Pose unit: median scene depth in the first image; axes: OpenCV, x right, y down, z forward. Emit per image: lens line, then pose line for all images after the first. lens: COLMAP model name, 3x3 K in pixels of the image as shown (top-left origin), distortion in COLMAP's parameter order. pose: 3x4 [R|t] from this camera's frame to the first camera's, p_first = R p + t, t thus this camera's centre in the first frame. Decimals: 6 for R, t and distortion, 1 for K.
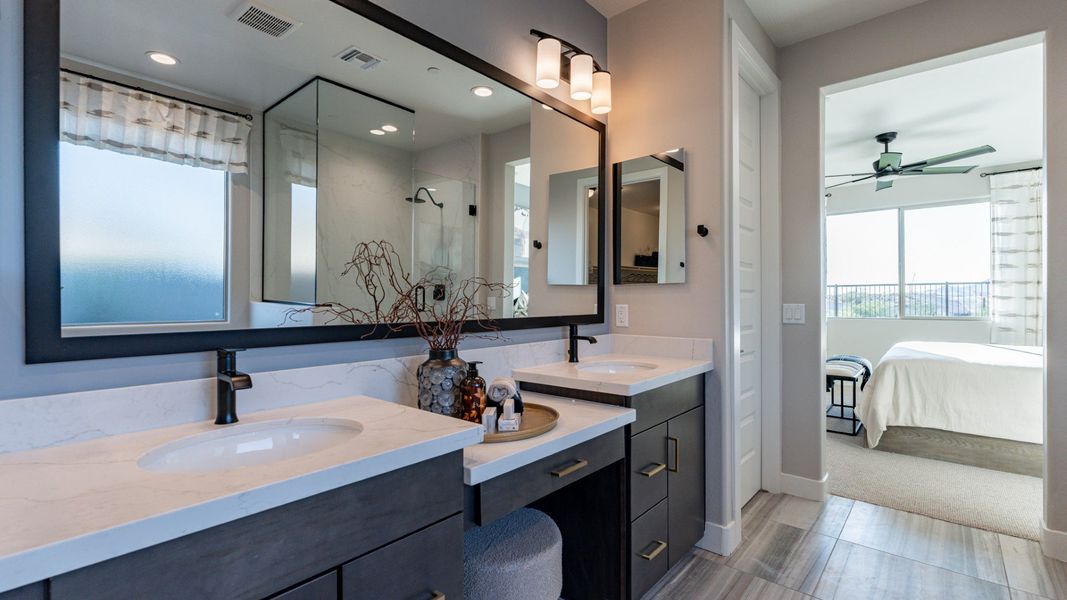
lens RADIAL K [[468.5, 0, 530.2], [0, 468.5, 295.4], [0, 0, 1]] dist [-0.002409, -0.000183]
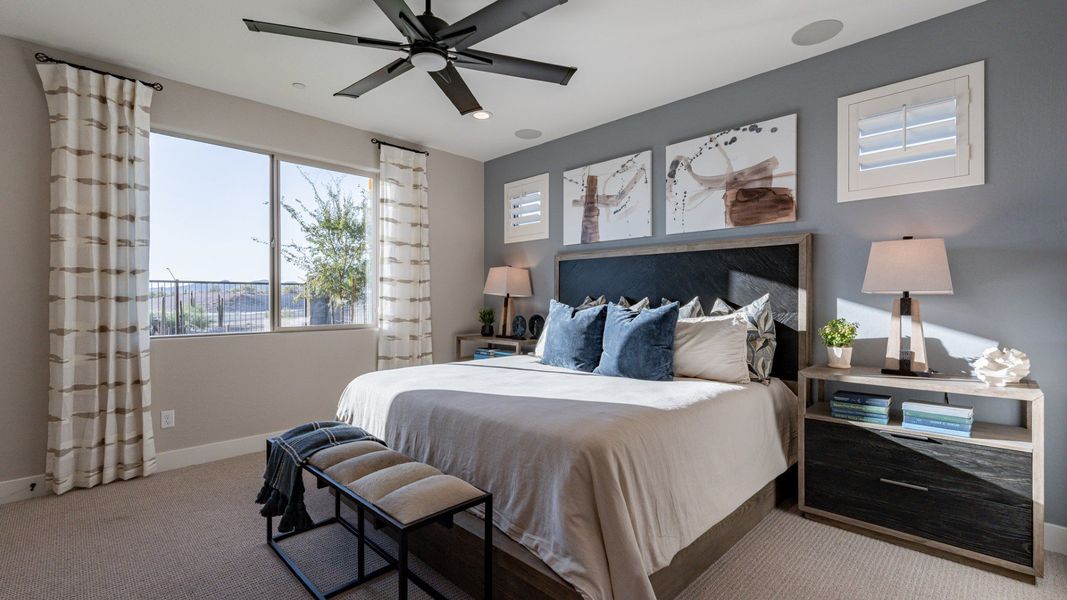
lens RADIAL K [[468.5, 0, 530.2], [0, 468.5, 295.4], [0, 0, 1]] dist [-0.002409, -0.000183]
pose [[0.061411, 0.012717, 0.998032, 0.214094], [-0.010553, 0.999871, -0.012091, 0.005757], [-0.998057, -0.009790, 0.061537, 0.703683]]
